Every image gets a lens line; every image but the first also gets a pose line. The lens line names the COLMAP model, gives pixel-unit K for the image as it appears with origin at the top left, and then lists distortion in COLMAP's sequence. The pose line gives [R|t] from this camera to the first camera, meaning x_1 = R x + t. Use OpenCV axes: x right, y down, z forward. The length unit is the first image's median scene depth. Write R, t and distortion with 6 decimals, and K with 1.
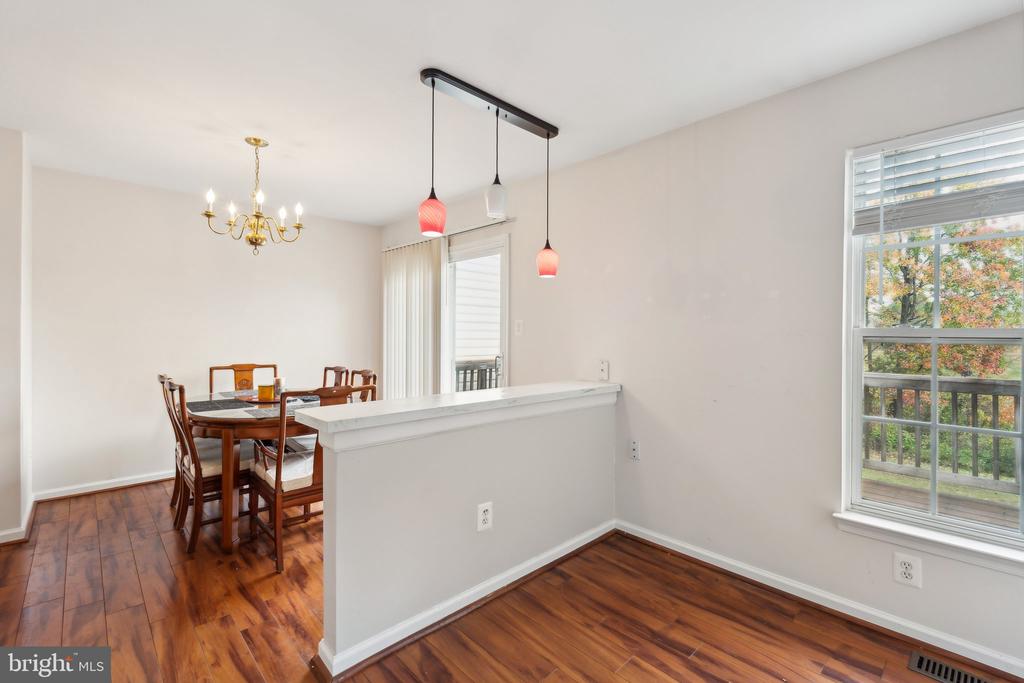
lens RADIAL K [[457.7, 0, 512.3], [0, 457.7, 334.6], [0, 0, 1]] dist [-0.005413, 0.001373]
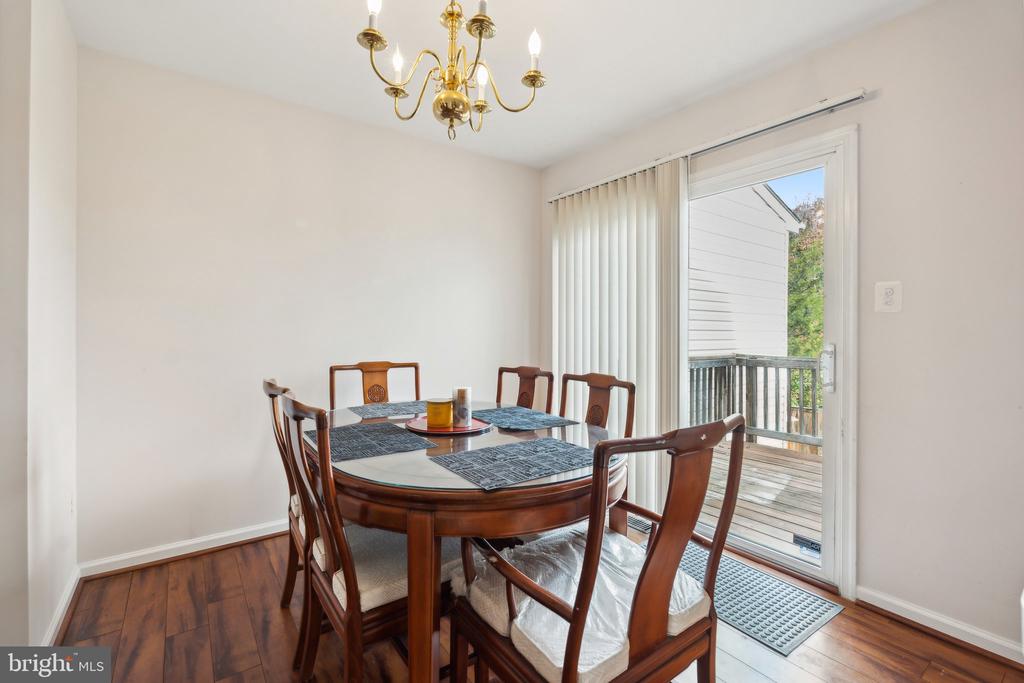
lens RADIAL K [[457.7, 0, 512.9], [0, 457.7, 334.0], [0, 0, 1]] dist [-0.005413, 0.001373]
pose [[0.991739, -0.000486, -0.128271, -0.366489], [0.000820, 0.999996, 0.002553, 0.027084], [0.128269, -0.002637, 0.991736, 0.442555]]
